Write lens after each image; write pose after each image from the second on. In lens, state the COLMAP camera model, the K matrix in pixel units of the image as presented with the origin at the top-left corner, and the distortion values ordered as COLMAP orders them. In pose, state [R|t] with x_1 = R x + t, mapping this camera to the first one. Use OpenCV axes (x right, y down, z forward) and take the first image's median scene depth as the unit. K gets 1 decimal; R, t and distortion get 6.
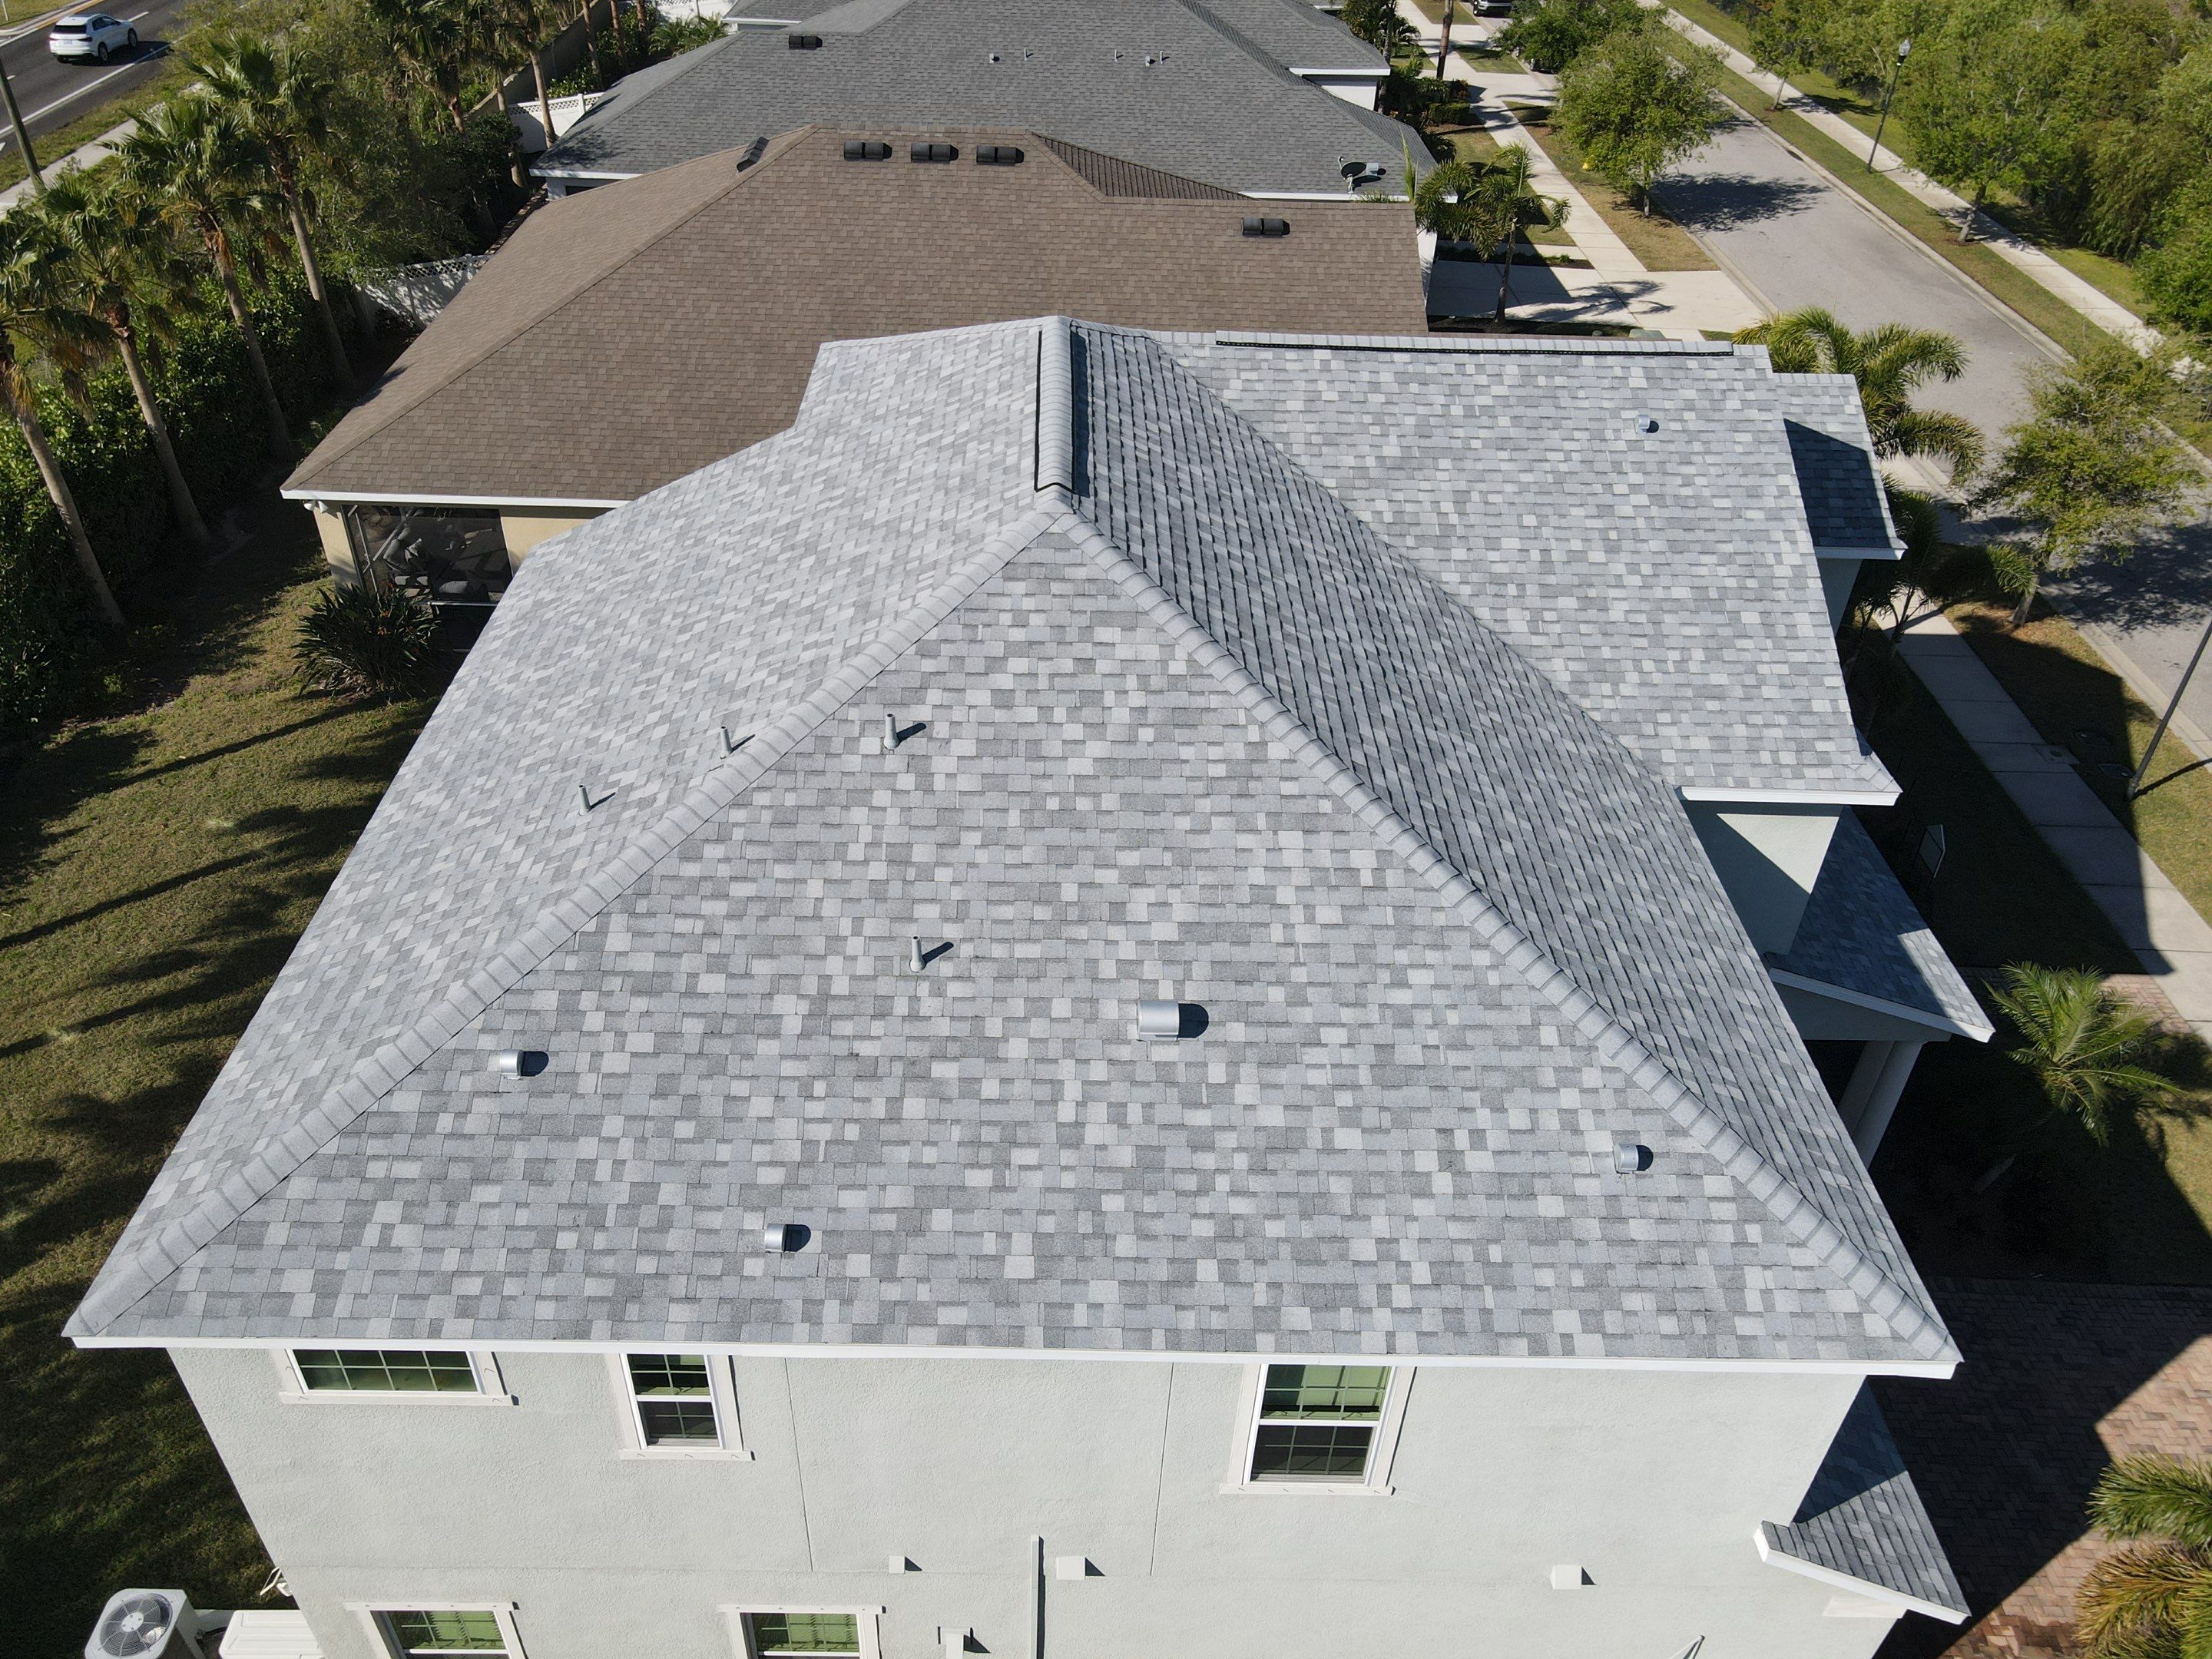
lens RADIAL K [[1626.0, 0, 1065.1], [0, 1626.0, 813.3], [0, 0, 1]] dist [0.001795, 0.016769]
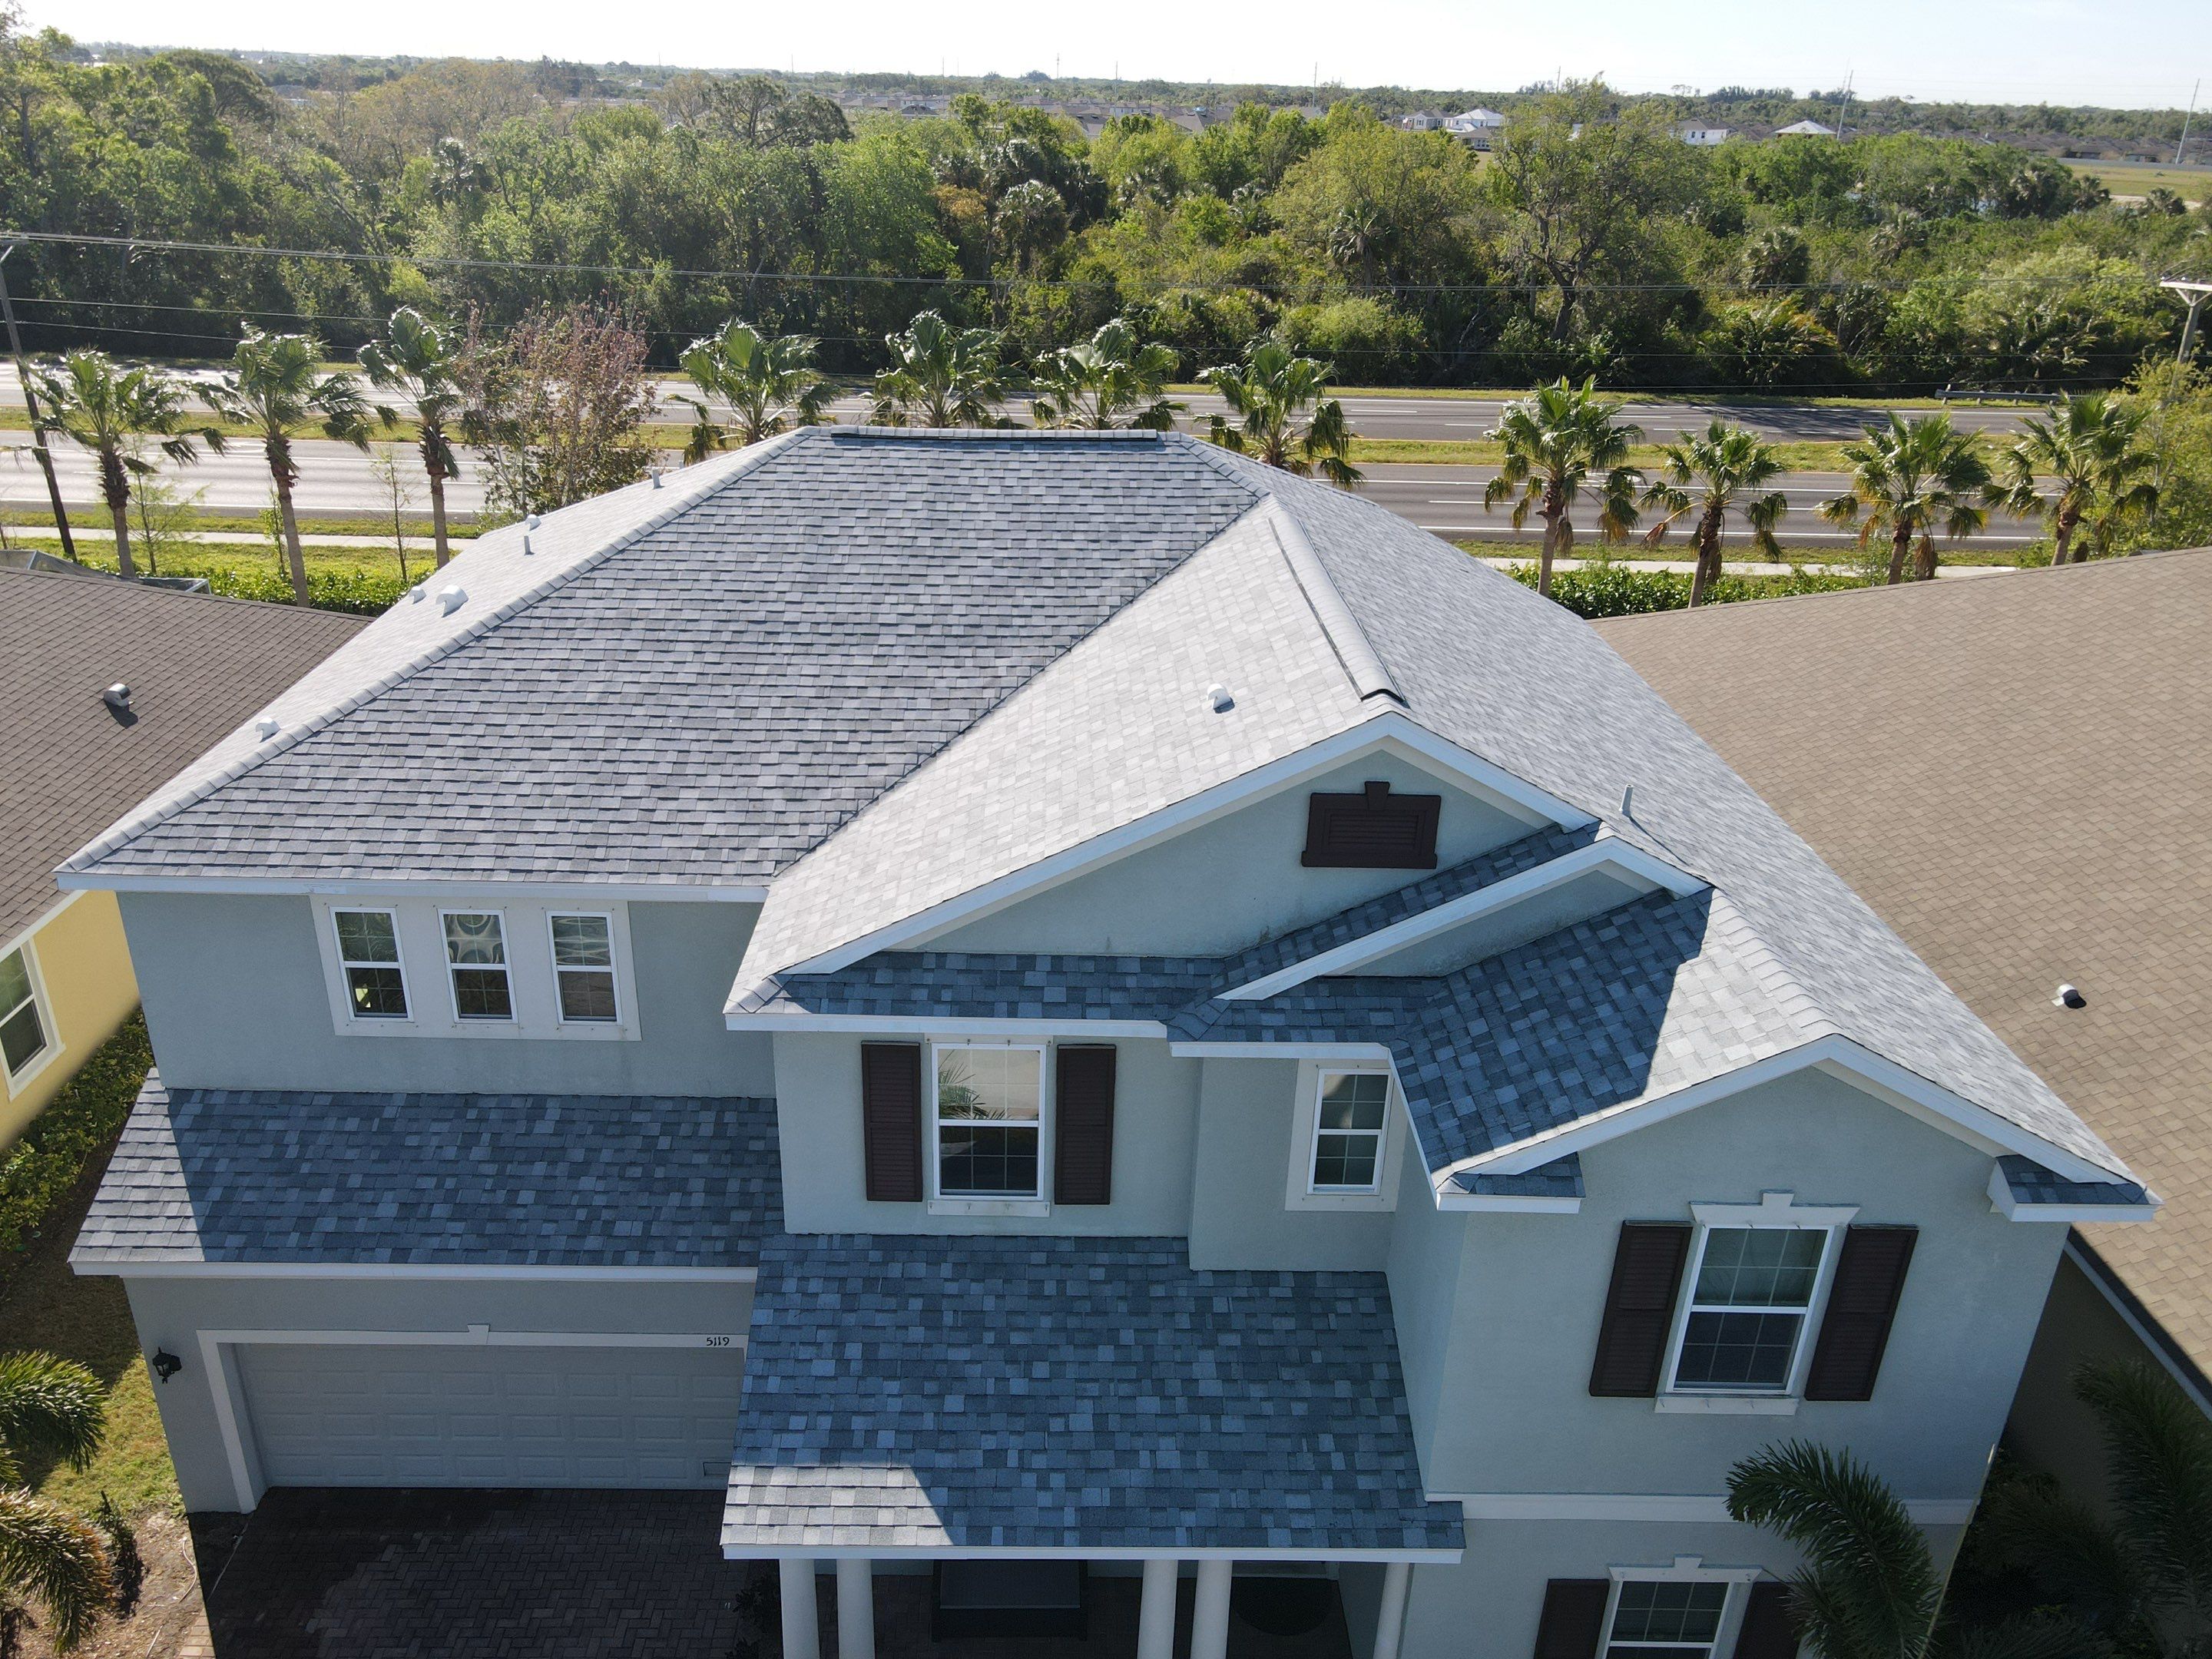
lens RADIAL K [[1626.0, 0, 1065.2], [0, 1626.0, 803.2], [0, 0, 1]] dist [0.001795, 0.016769]
pose [[0.011756, 0.379399, -0.925158, 1.192037], [-0.611816, 0.734550, 0.293458, -0.420929], [0.790913, 0.562577, 0.240758, 0.850562]]
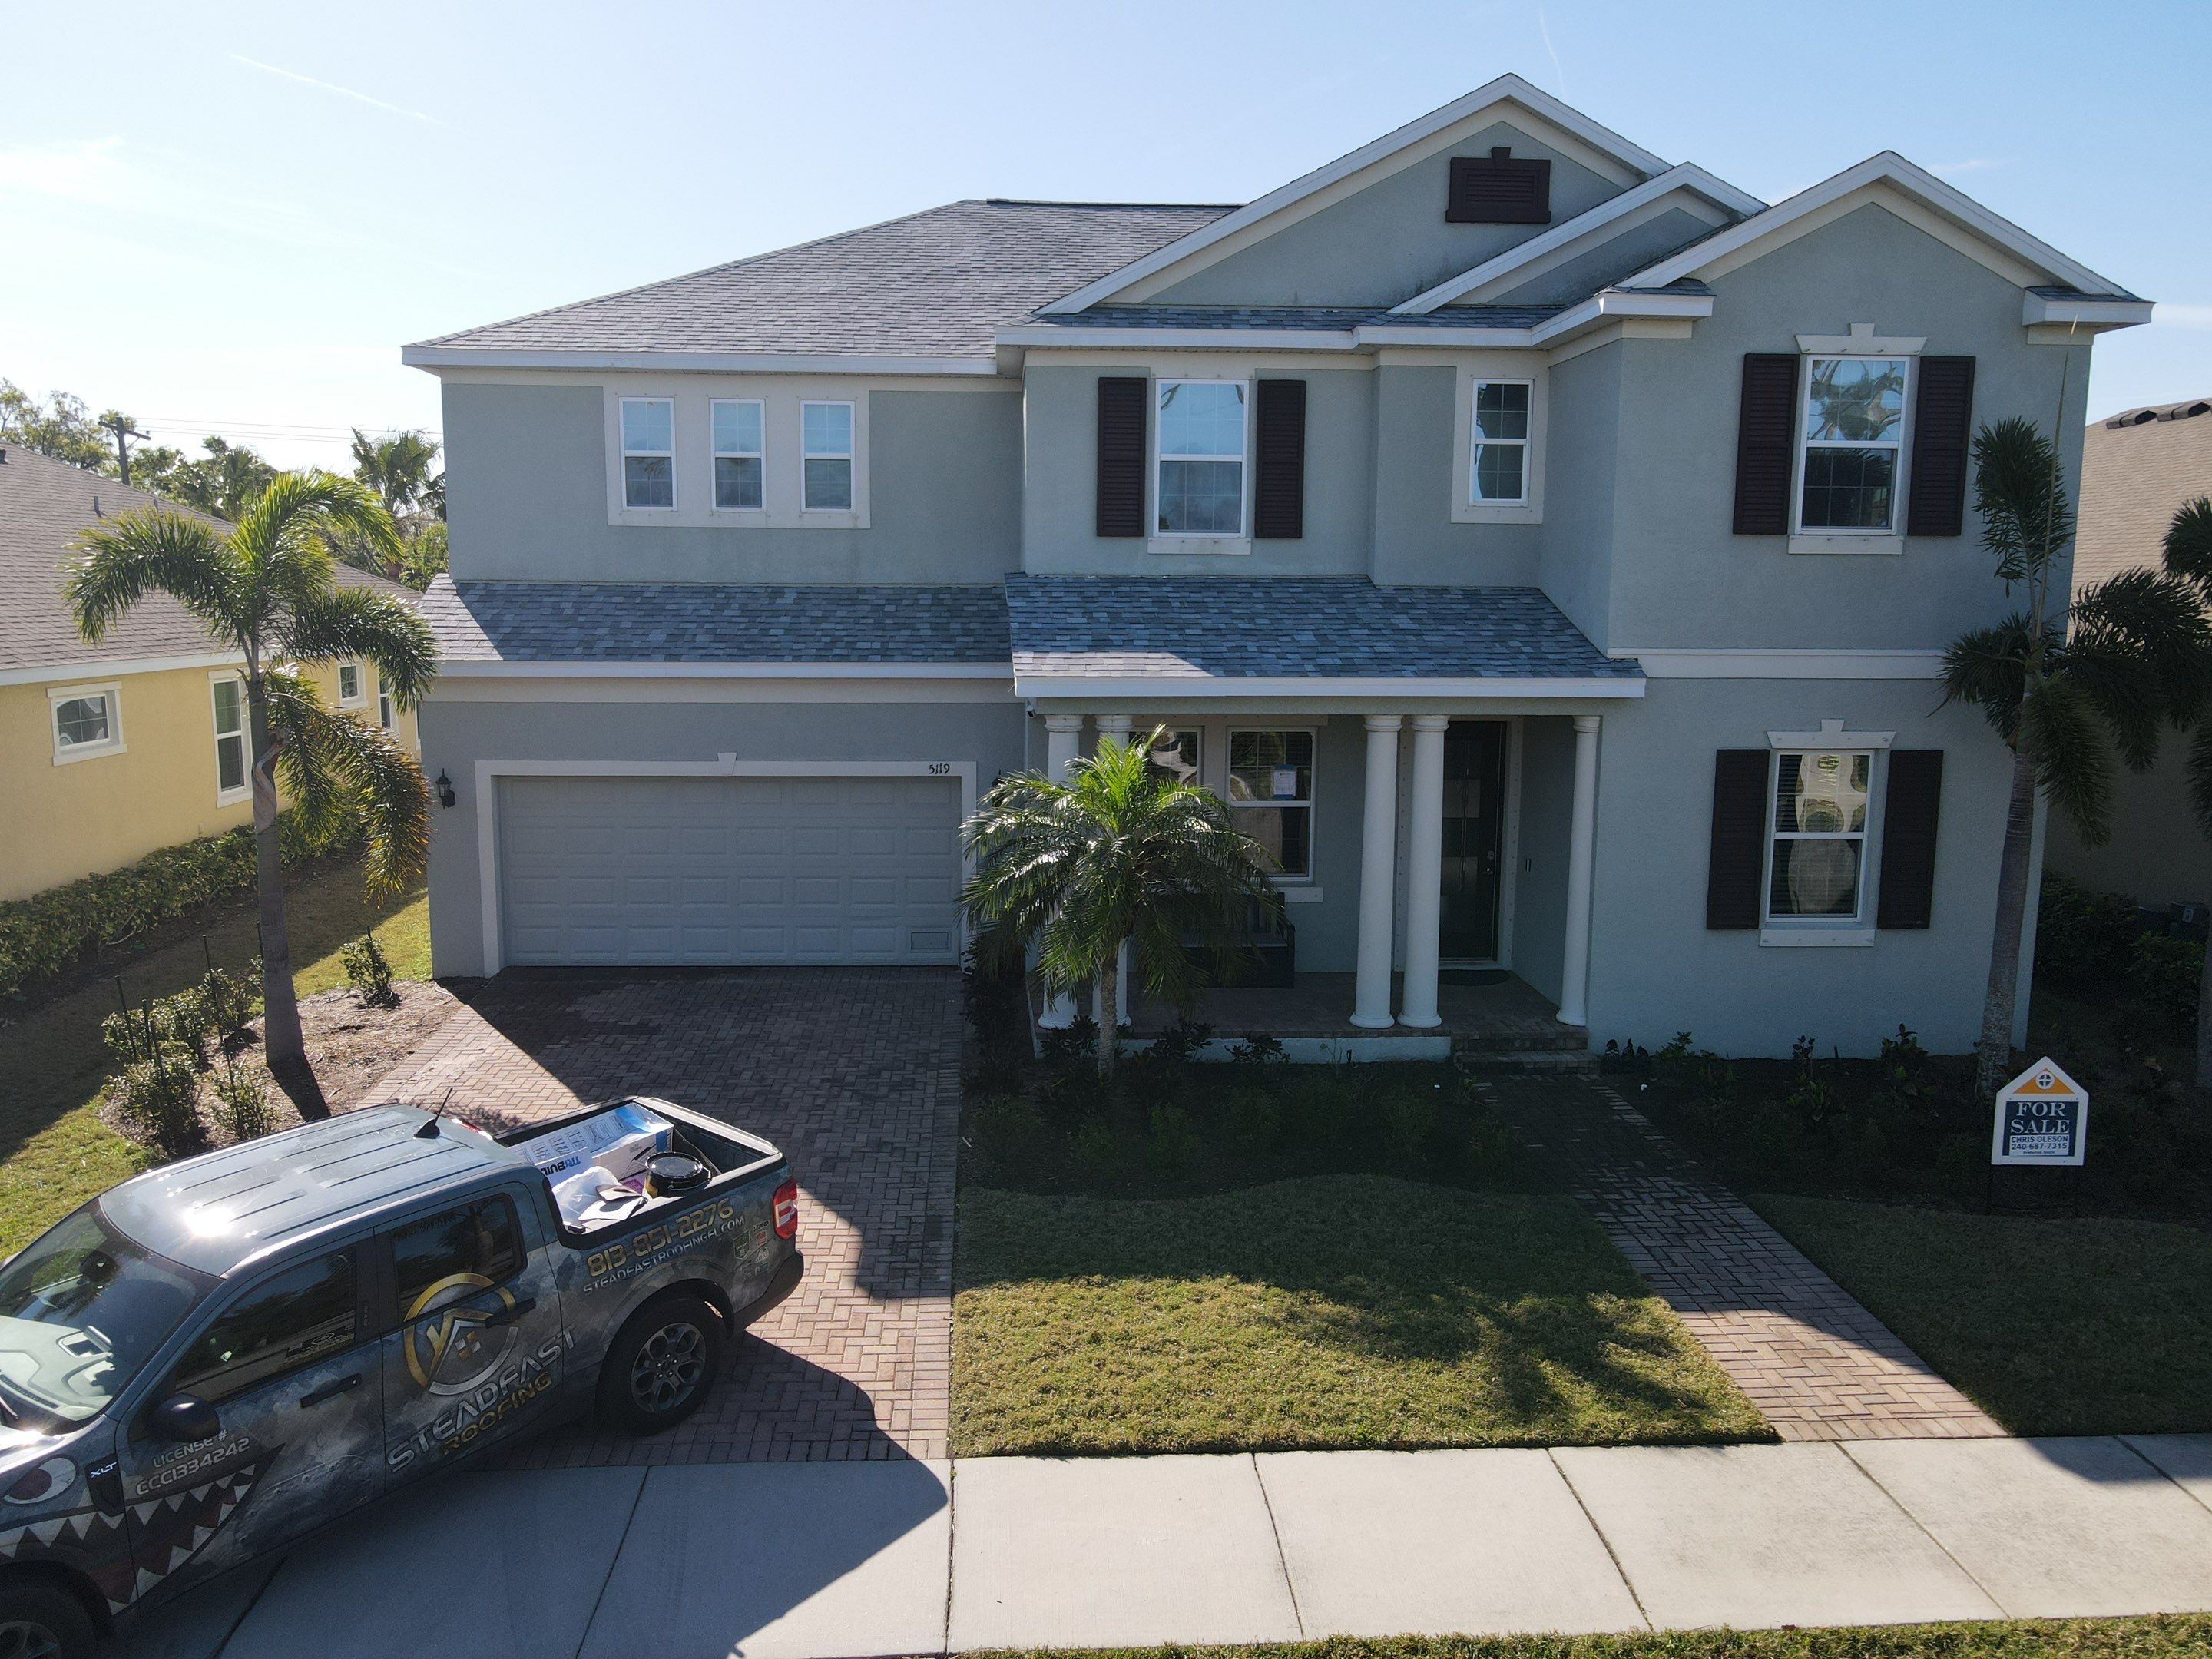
lens RADIAL K [[1626.0, 0, 1053.2], [0, 1626.0, 807.2], [0, 0, 1]] dist [0.001795, 0.016769]
pose [[0.048424, 0.111846, -0.992545, 1.500699], [-0.598206, 0.799028, 0.060854, 0.137579], [0.799878, 0.590800, 0.105600, 1.062717]]
